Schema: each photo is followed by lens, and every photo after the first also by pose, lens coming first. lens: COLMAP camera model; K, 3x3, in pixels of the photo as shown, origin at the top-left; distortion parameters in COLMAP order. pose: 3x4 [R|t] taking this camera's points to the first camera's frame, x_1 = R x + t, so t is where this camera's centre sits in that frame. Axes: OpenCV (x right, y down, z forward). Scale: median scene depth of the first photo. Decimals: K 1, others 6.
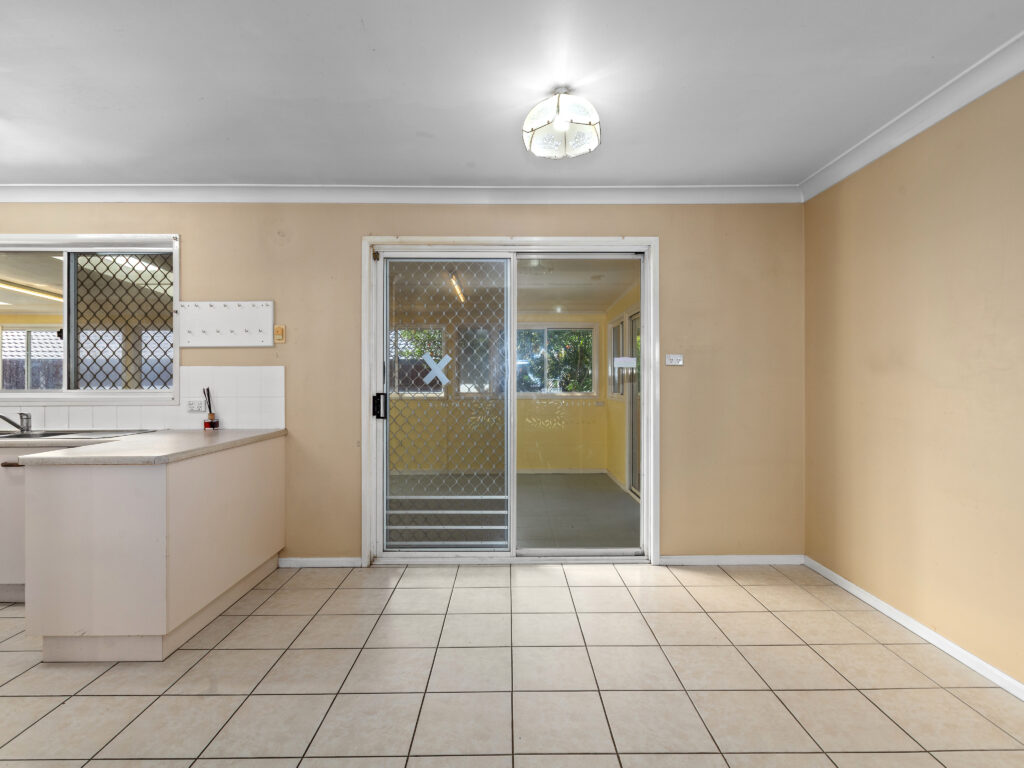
lens RADIAL K [[521.3, 0, 504.3], [0, 521.3, 377.9], [0, 0, 1]] dist [0.004806, -0.001015]
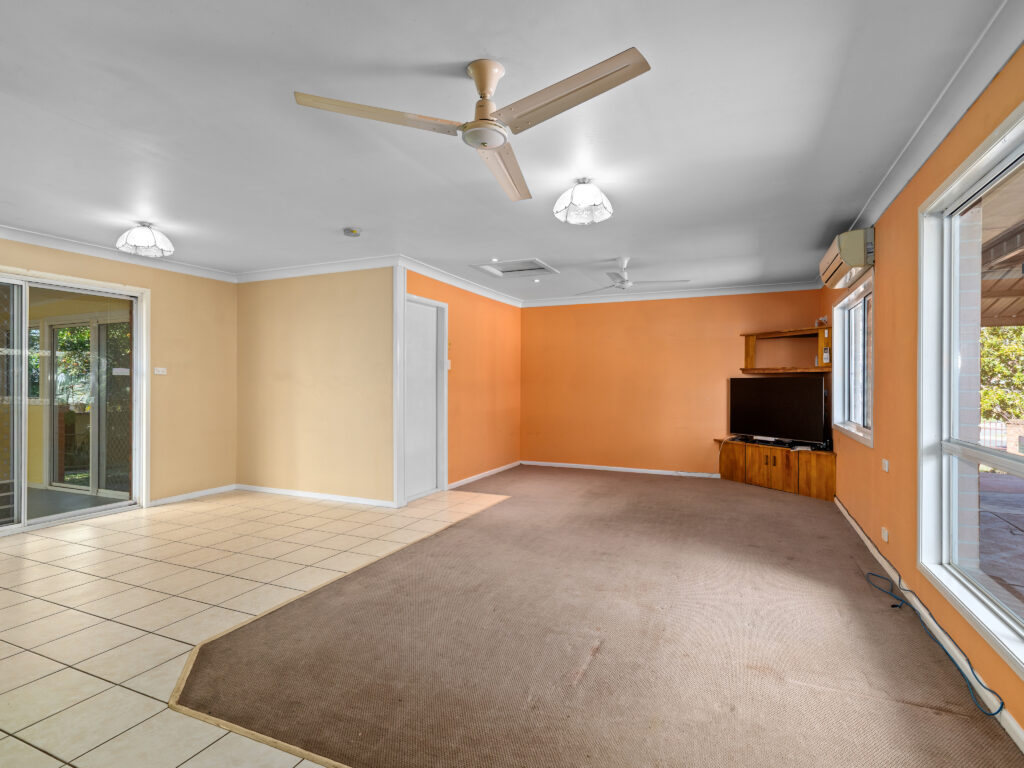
lens RADIAL K [[521.3, 0, 514.4], [0, 521.3, 387.3], [0, 0, 1]] dist [0.004806, -0.001015]
pose [[0.414603, -0.004197, 0.909993, -0.643059], [-0.003644, 0.999974, 0.006272, 0.000443], [-0.909995, -0.005917, 0.414577, -0.585407]]
